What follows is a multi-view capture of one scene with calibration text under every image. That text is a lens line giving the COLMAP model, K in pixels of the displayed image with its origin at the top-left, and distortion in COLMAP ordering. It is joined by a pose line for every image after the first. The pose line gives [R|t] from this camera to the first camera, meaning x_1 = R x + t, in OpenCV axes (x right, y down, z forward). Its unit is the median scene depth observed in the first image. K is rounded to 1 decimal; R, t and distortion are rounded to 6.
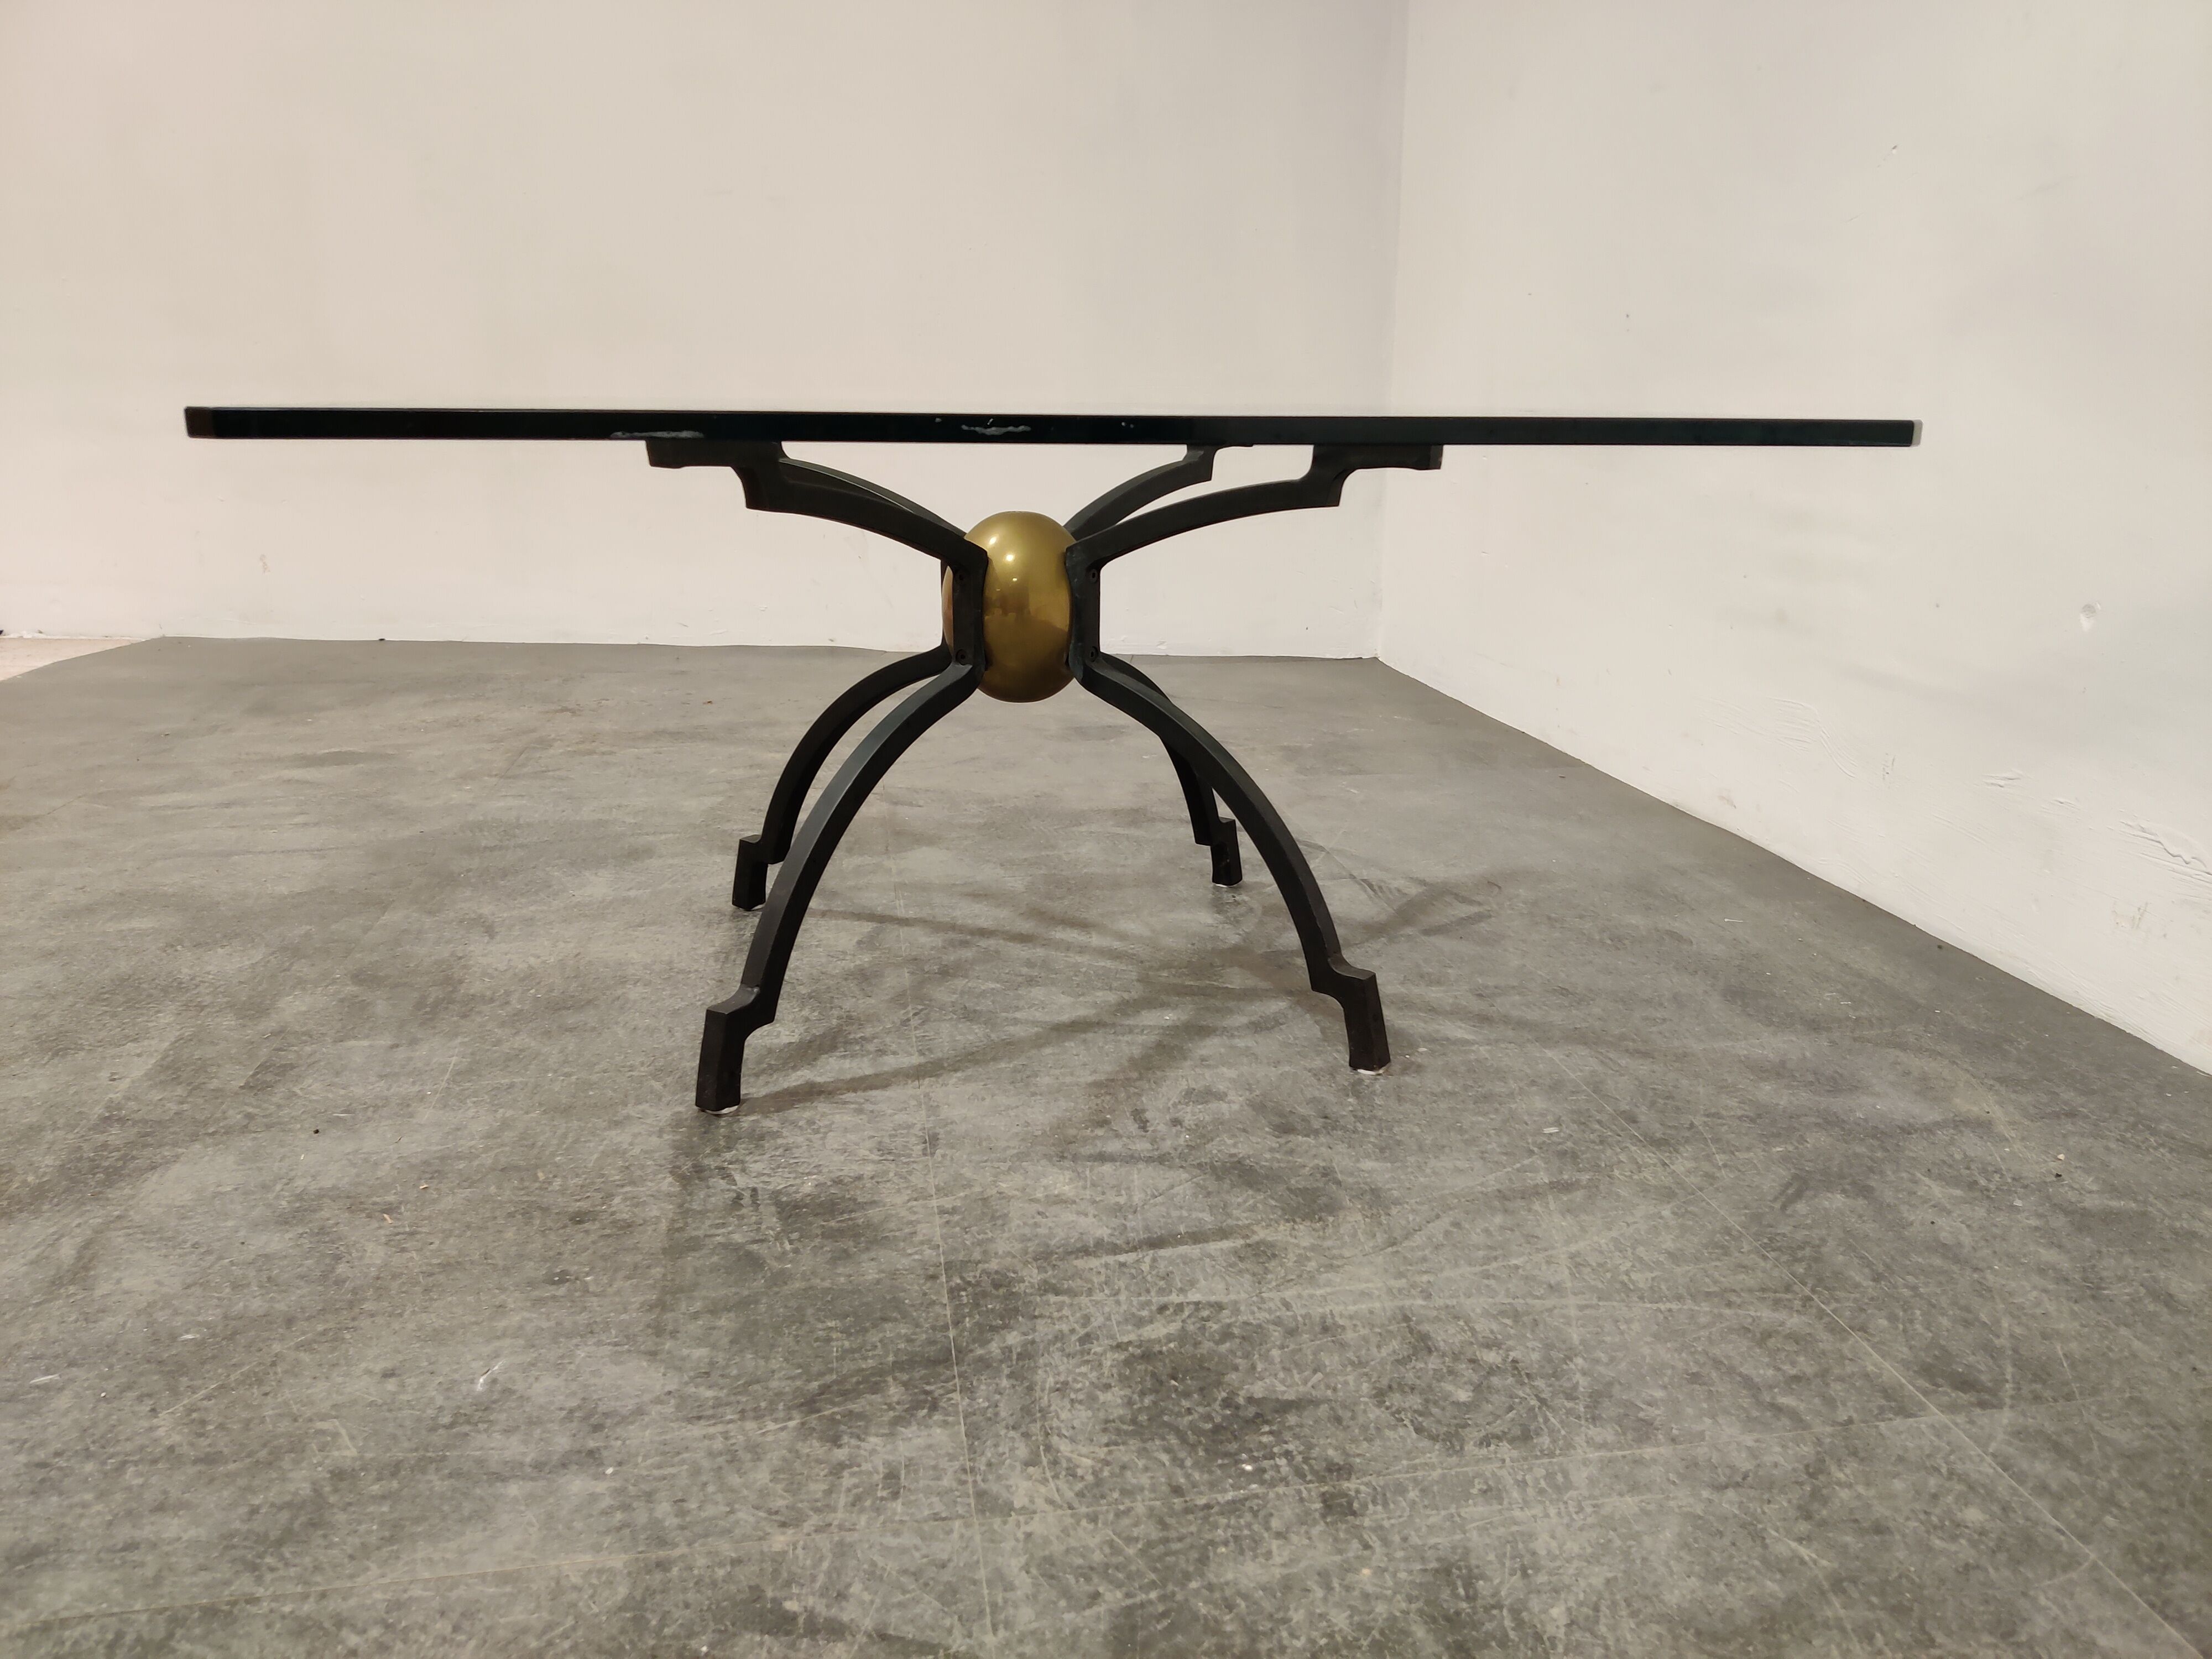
lens RADIAL K [[1717.4, 0, 1139.8], [0, 1717.4, 831.0], [0, 0, 1]] dist [-0.003396, -0.008391]
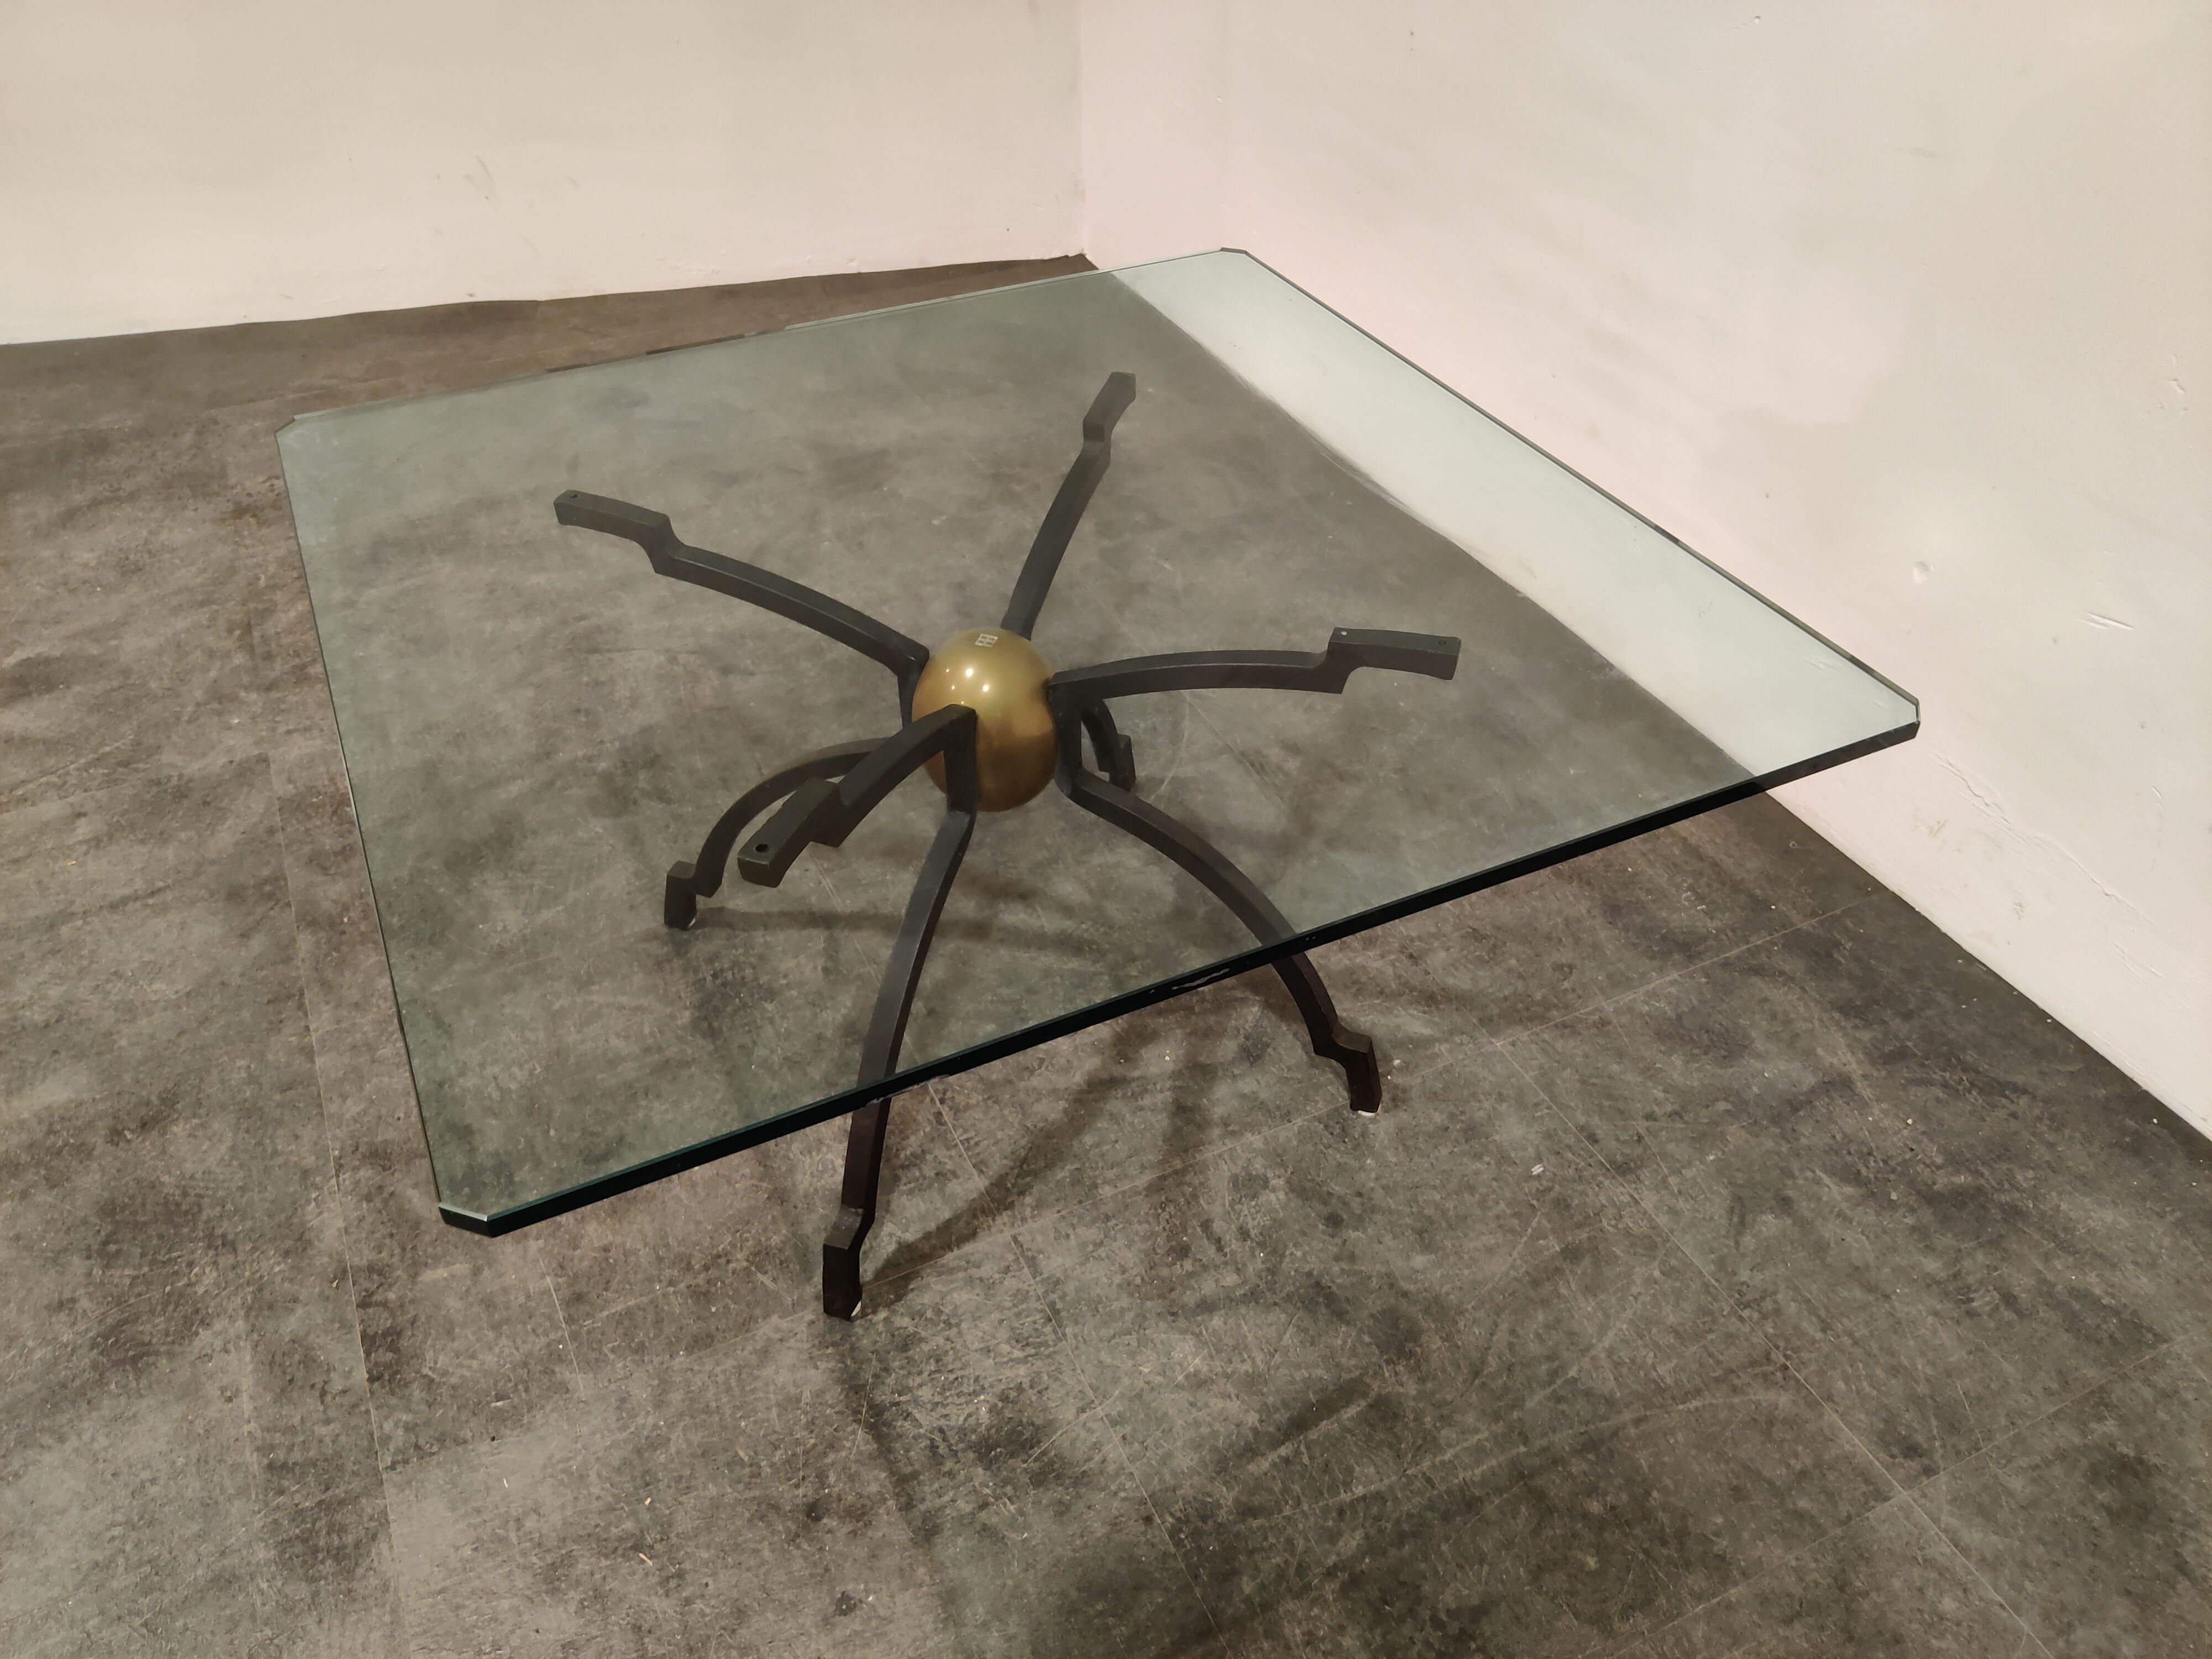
lens RADIAL K [[1725.6, 0, 1117.4], [0, 1725.6, 816.6], [0, 0, 1]] dist [-0.015187, 0.000741]
pose [[0.961680, -0.180608, 0.206284, -0.275385], [0.079332, 0.903493, 0.421197, -0.641878], [-0.262448, -0.388691, 0.883199, 0.107879]]
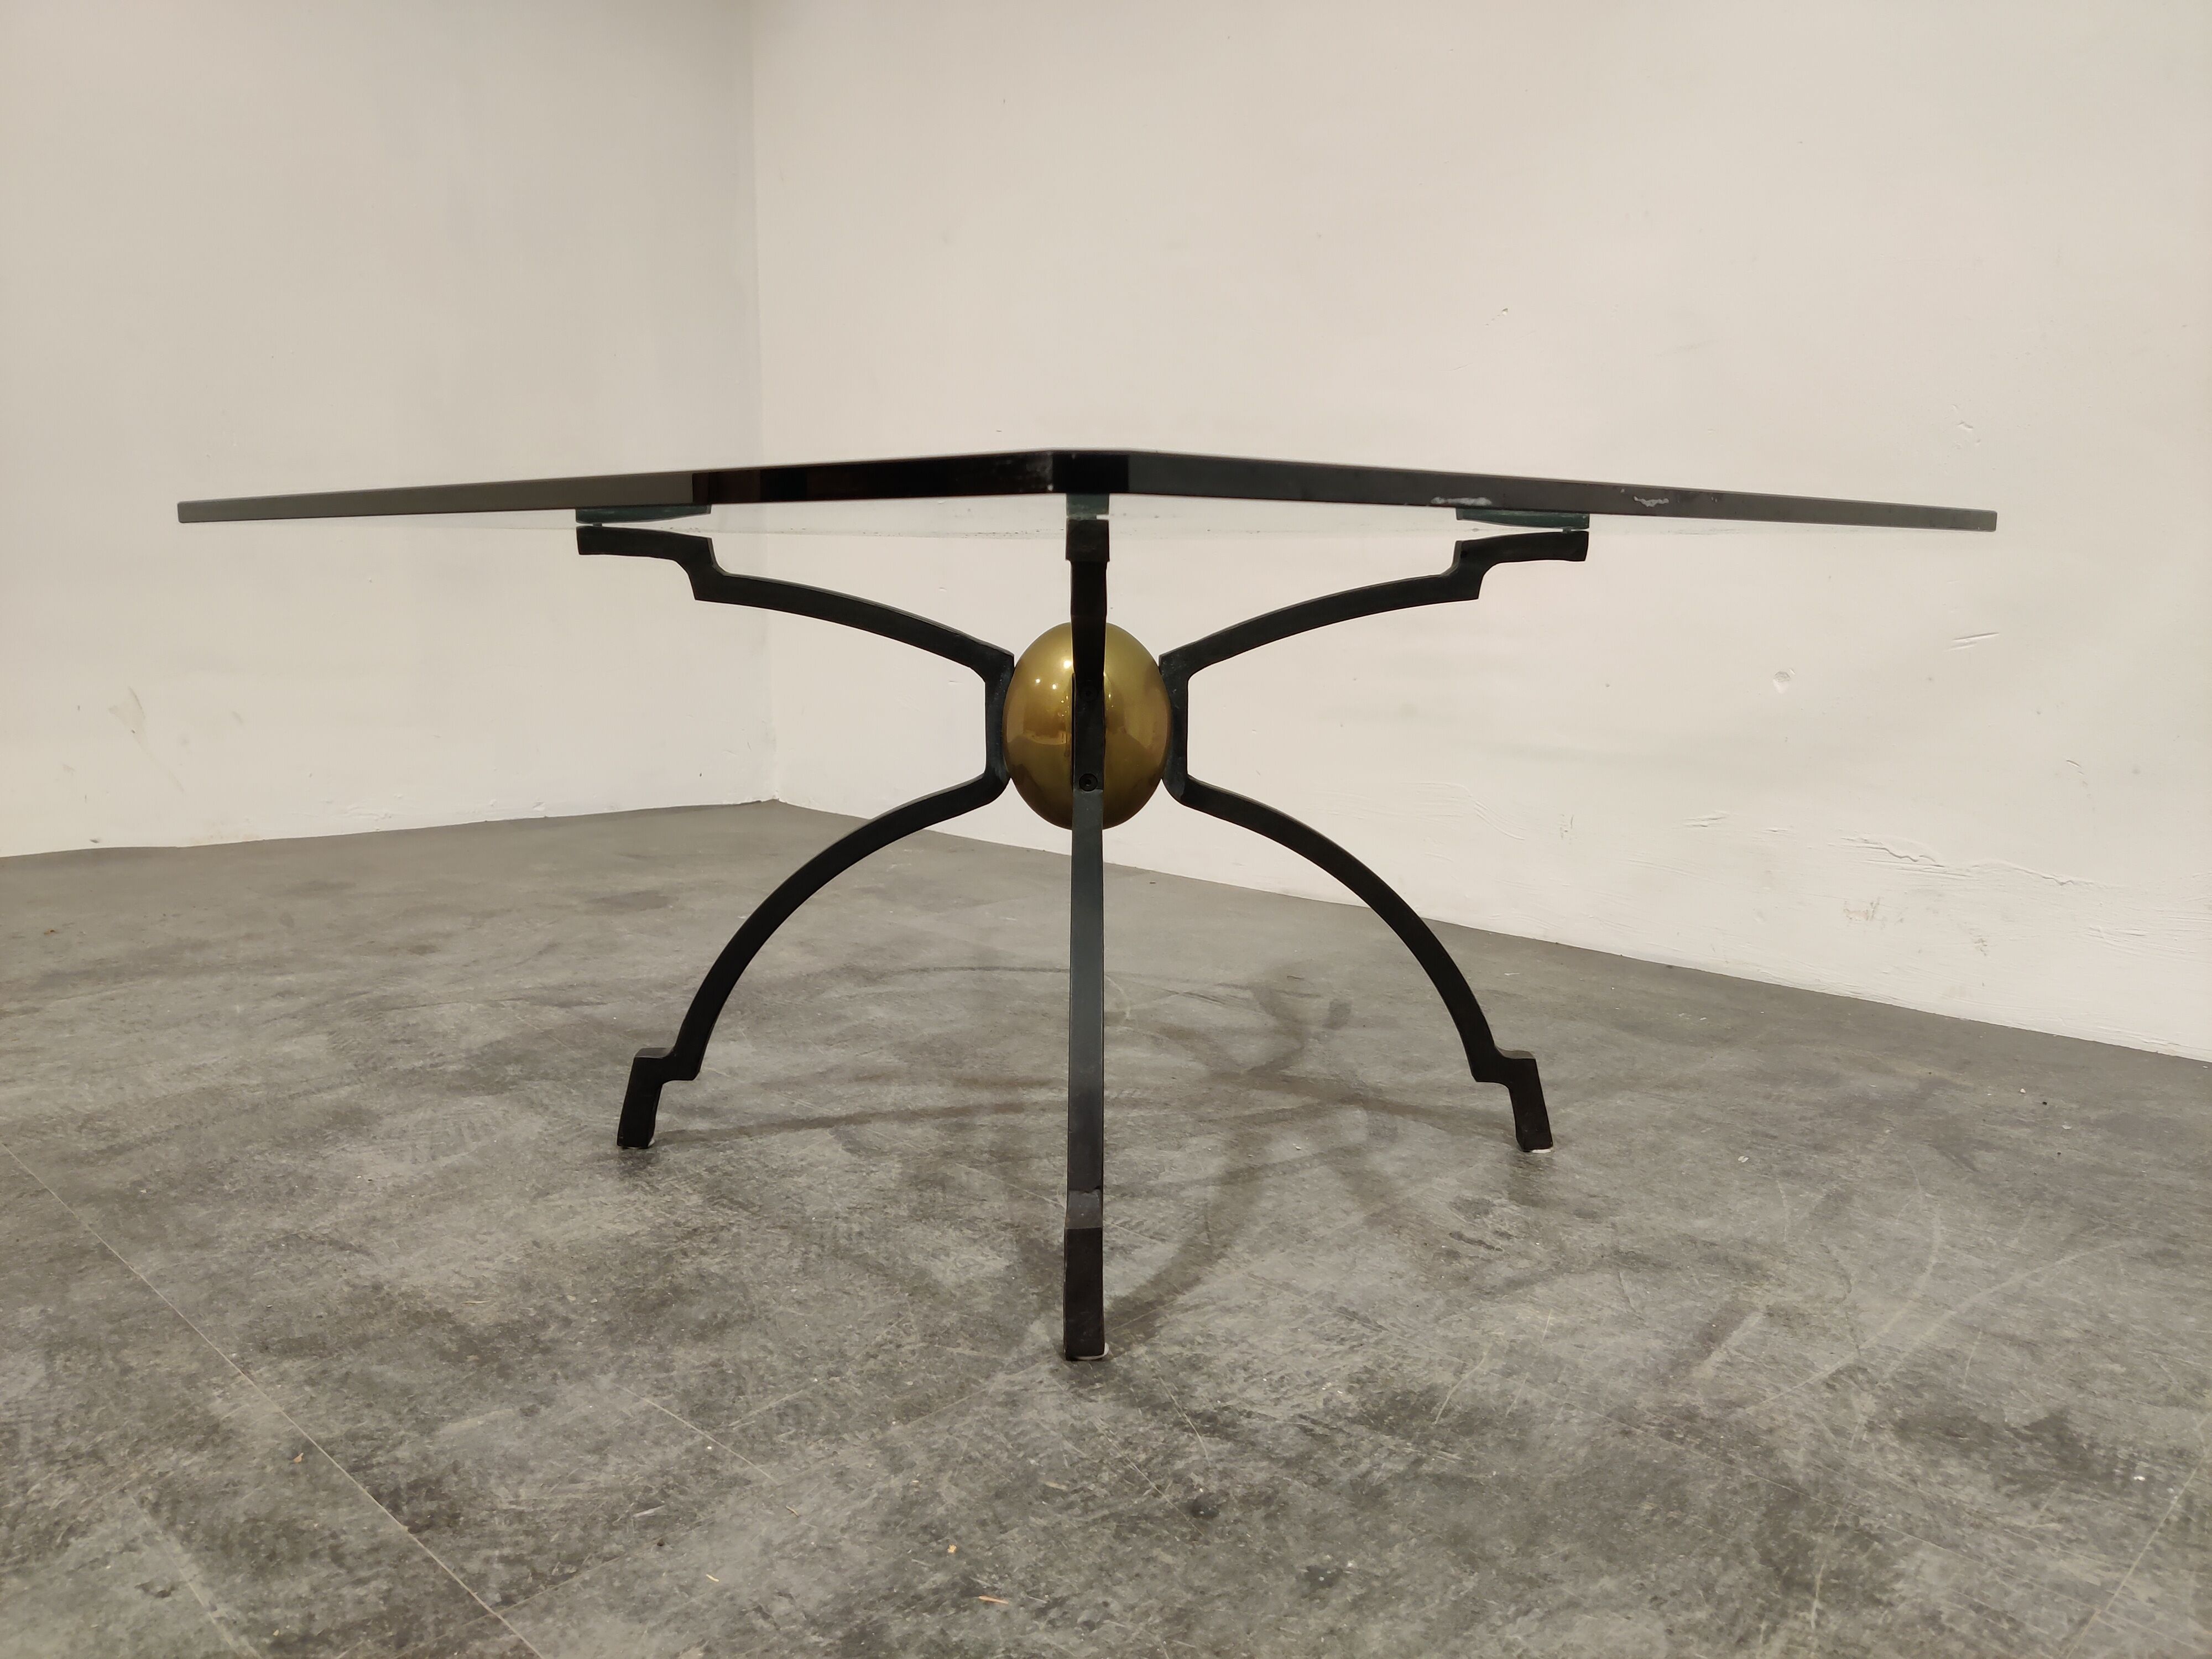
lens RADIAL K [[1718.8, 0, 1117.5], [0, 1718.8, 797.1], [0, 0, 1]] dist [-0.009799, 0.003869]
pose [[0.811486, -0.086607, 0.577918, -0.749518], [0.148478, 0.987059, -0.060565, -0.048228], [-0.565194, 0.134956, 0.813844, 0.339215]]
